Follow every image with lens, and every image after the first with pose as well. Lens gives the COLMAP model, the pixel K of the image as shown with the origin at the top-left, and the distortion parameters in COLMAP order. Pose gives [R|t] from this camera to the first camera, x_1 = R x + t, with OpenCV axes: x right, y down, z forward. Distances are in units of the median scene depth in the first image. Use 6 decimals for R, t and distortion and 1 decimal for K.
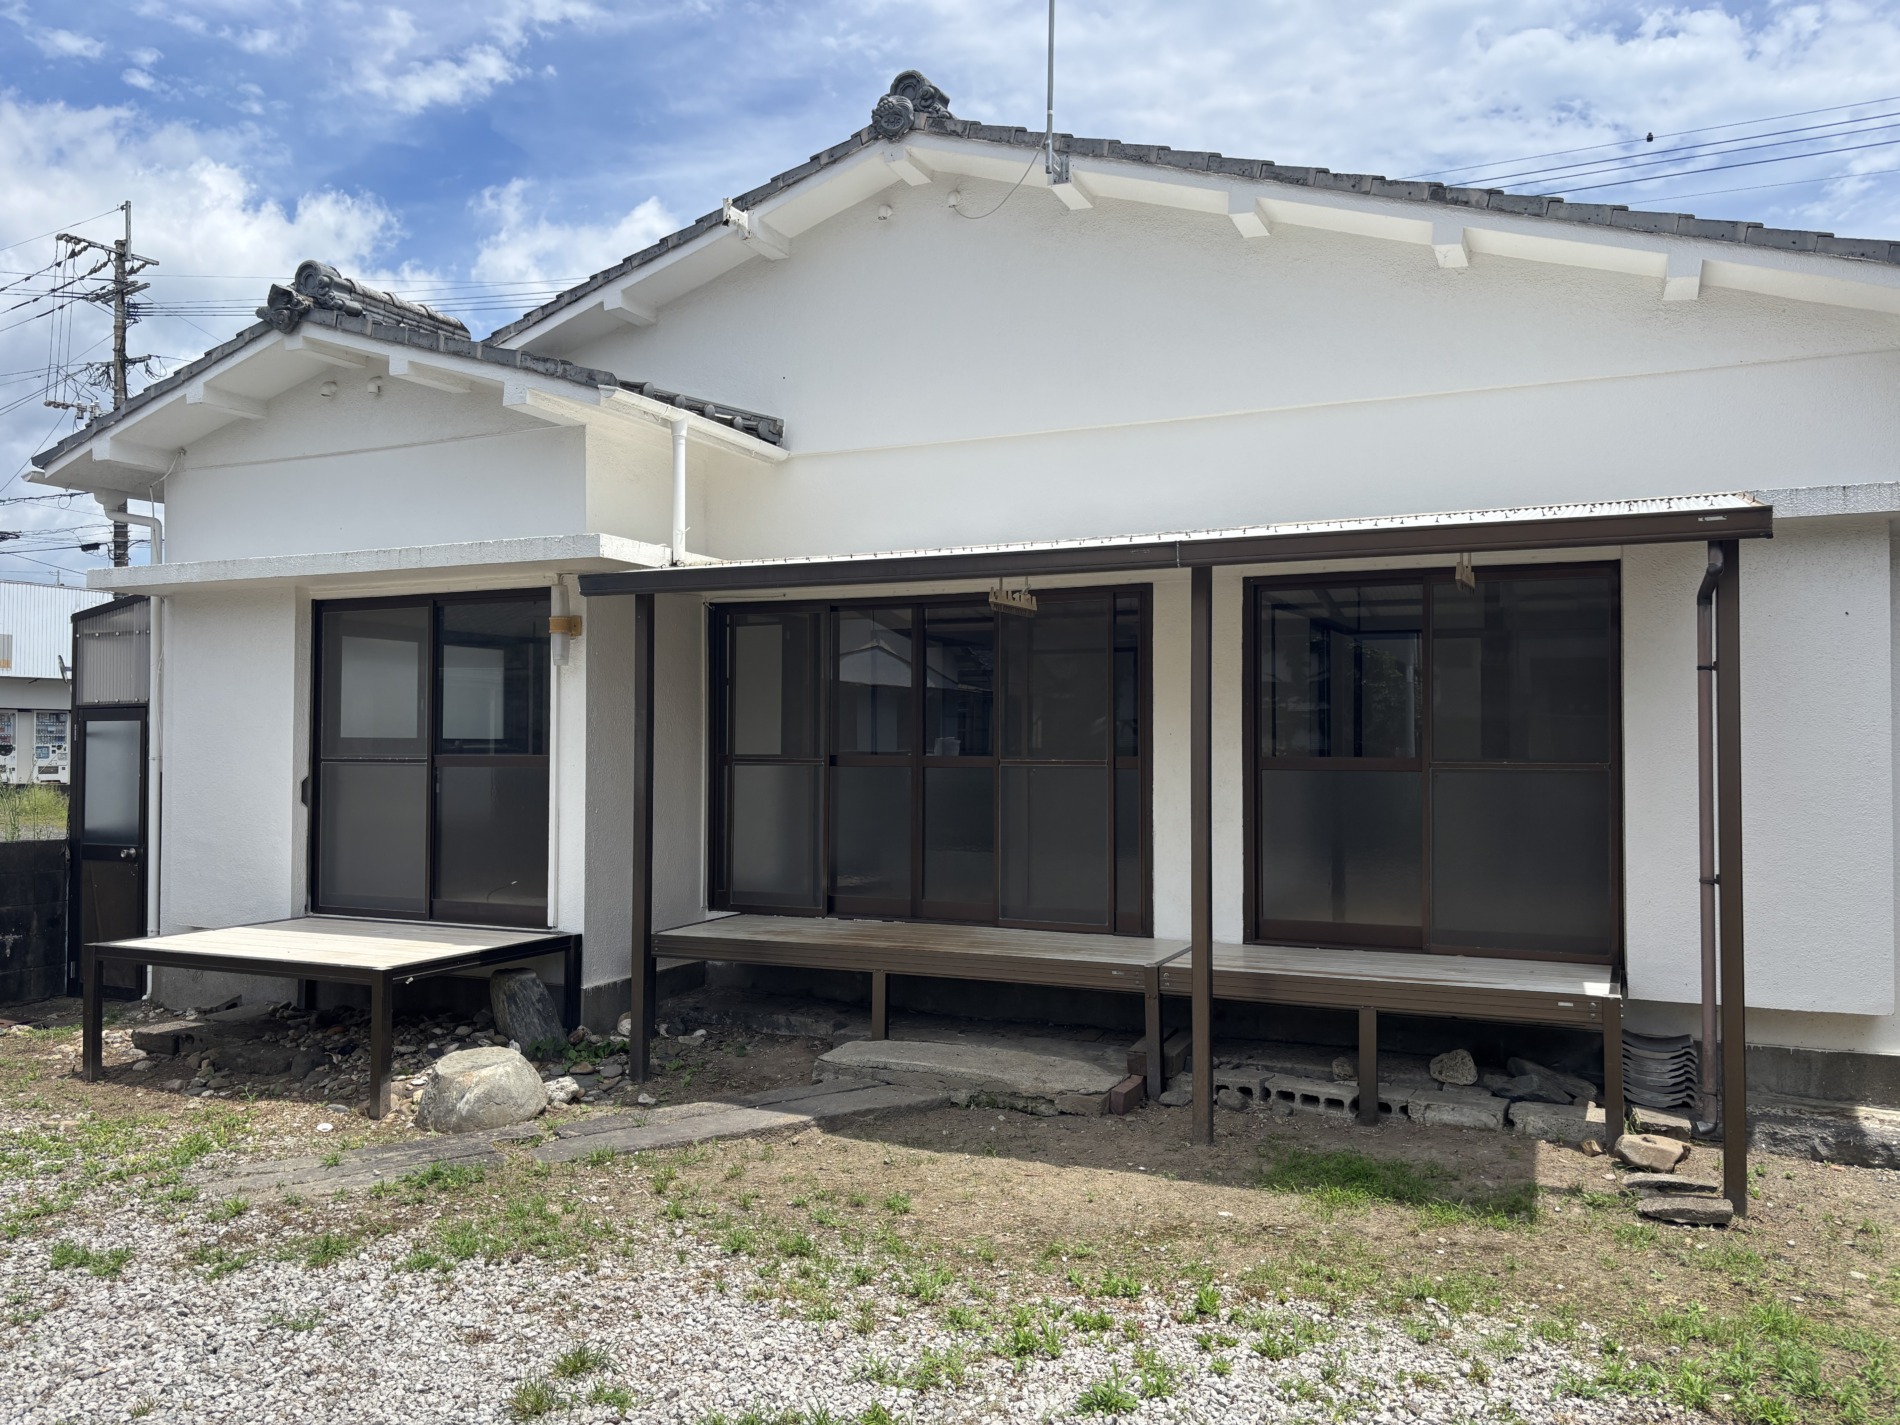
lens RADIAL K [[1438.4, 0, 945.4], [0, 1438.4, 713.1], [0, 0, 1]] dist [0.034326, -0.052519]
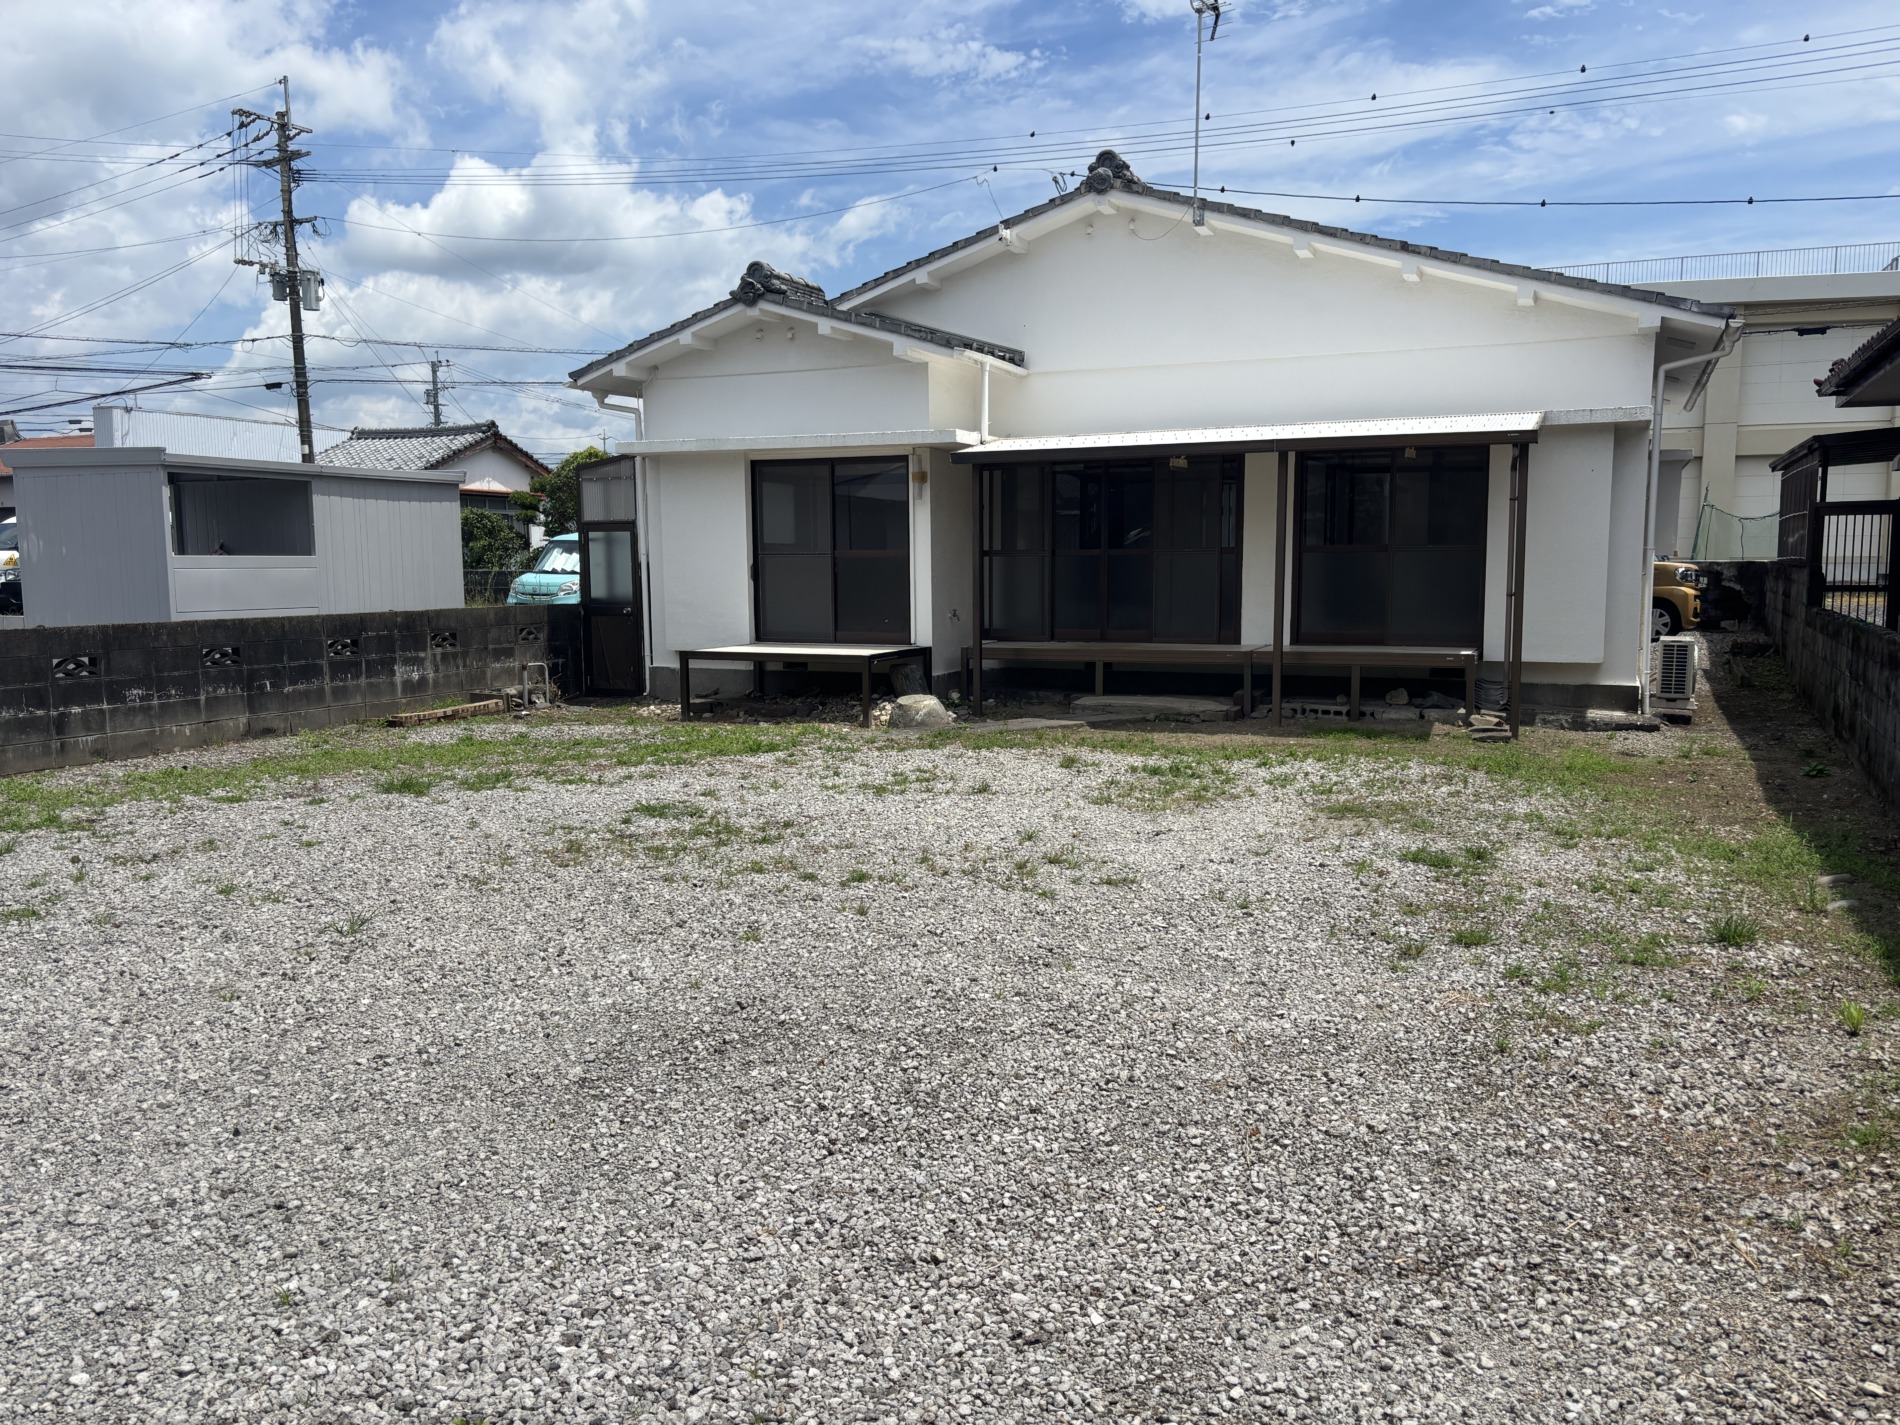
lens RADIAL K [[1438.4, 0, 962.0], [0, 1438.4, 716.2], [0, 0, 1]] dist [0.034326, -0.052519]
pose [[0.999646, -0.011222, 0.024117, -0.247576], [0.007937, 0.991183, 0.132259, -0.000636], [-0.025389, -0.132021, 0.990922, -0.799313]]
